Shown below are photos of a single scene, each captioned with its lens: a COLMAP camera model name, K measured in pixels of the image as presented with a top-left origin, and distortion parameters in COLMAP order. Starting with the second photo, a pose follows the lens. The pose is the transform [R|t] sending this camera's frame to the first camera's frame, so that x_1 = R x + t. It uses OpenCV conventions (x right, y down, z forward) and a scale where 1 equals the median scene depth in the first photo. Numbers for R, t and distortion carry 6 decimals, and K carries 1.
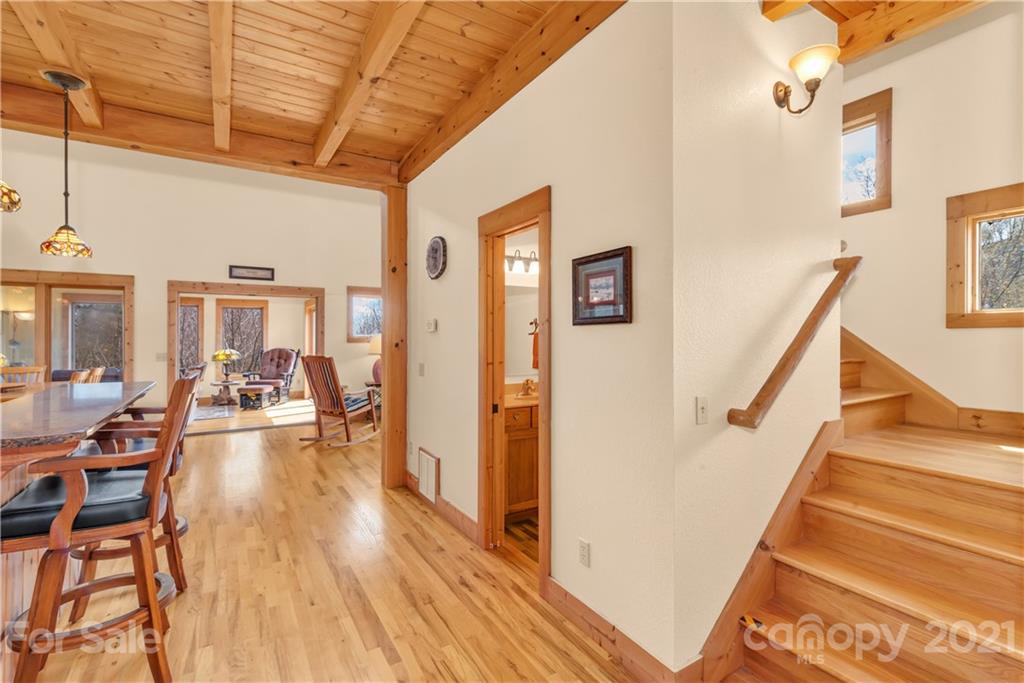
lens RADIAL K [[464.1, 0, 515.9], [0, 464.1, 333.3], [0, 0, 1]] dist [0.012925, 0.000099]
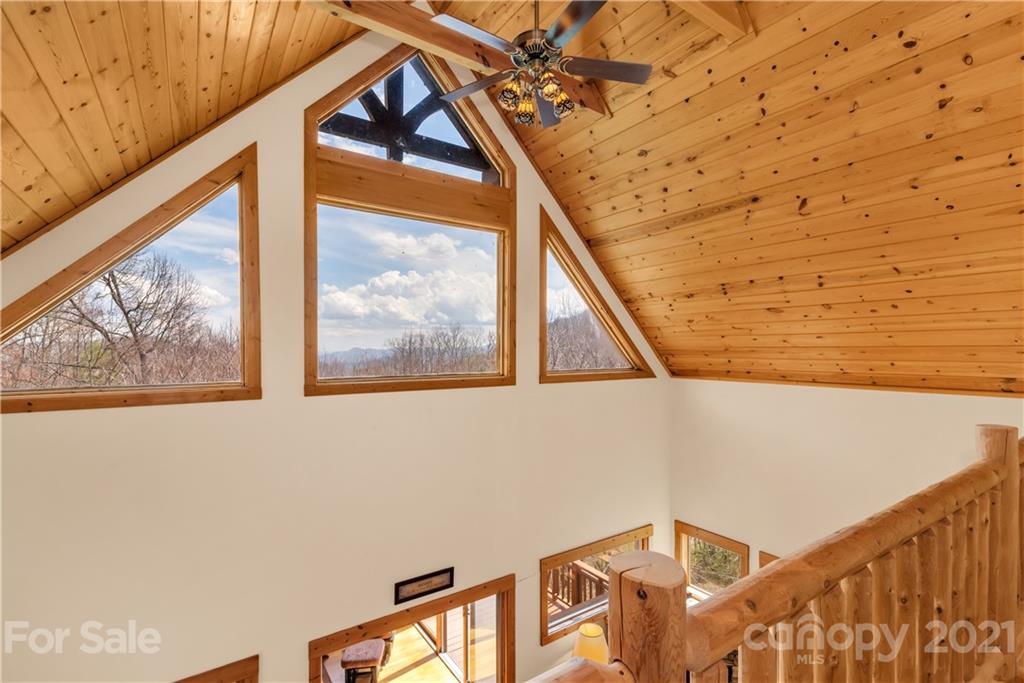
lens RADIAL K [[464.1, 0, 510.1], [0, 464.1, 351.2], [0, 0, 1]] dist [0.012925, 0.000099]
pose [[0.998749, -0.003369, 0.049882, -0.472903], [0.002566, 0.999866, 0.016167, -0.442859], [-0.049930, -0.016019, 0.998624, 0.370365]]
